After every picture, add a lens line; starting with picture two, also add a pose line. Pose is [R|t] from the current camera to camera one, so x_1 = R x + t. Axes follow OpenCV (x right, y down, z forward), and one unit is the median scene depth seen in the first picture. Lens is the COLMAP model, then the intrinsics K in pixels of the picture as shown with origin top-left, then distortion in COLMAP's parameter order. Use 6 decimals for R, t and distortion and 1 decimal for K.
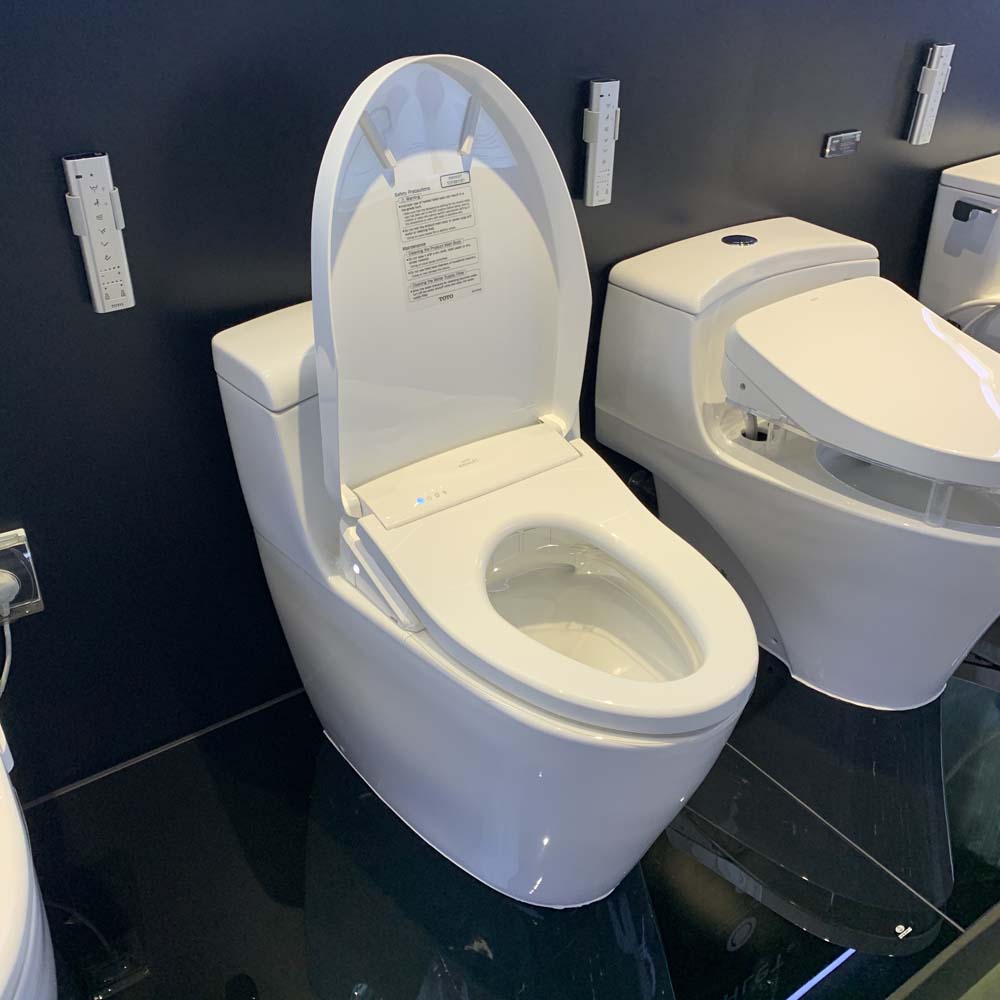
lens RADIAL K [[1044.5, 0, 500.0], [0, 1044.5, 500.0], [0, 0, 1]] dist [0.065586, -0.393256]
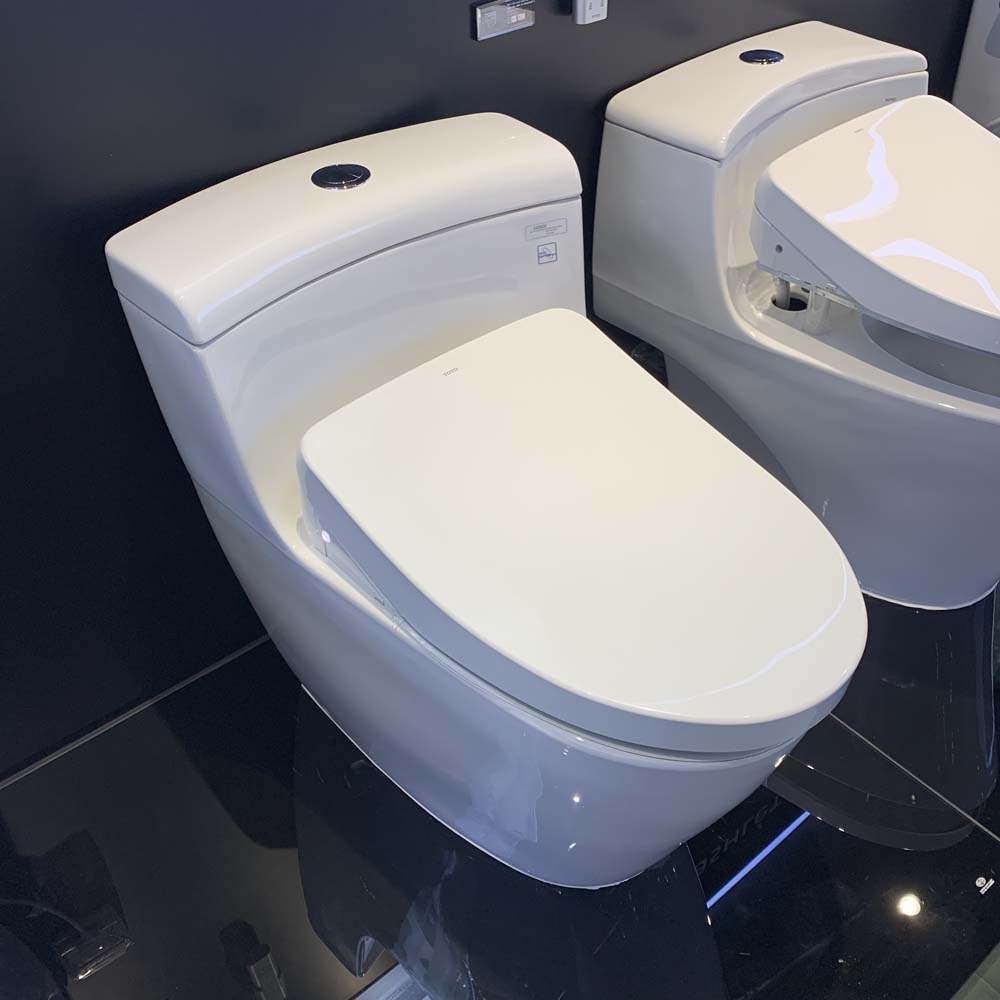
lens RADIAL K [[1129.1, 0, 521.0], [0, 1129.1, 571.1], [0, 0, 1]] dist [-0.004286, -0.114202]
pose [[0.997227, -0.067270, 0.031833, -0.011786], [0.060087, 0.980146, 0.188952, -0.037078], [-0.043912, -0.186515, 0.981470, 0.095295]]
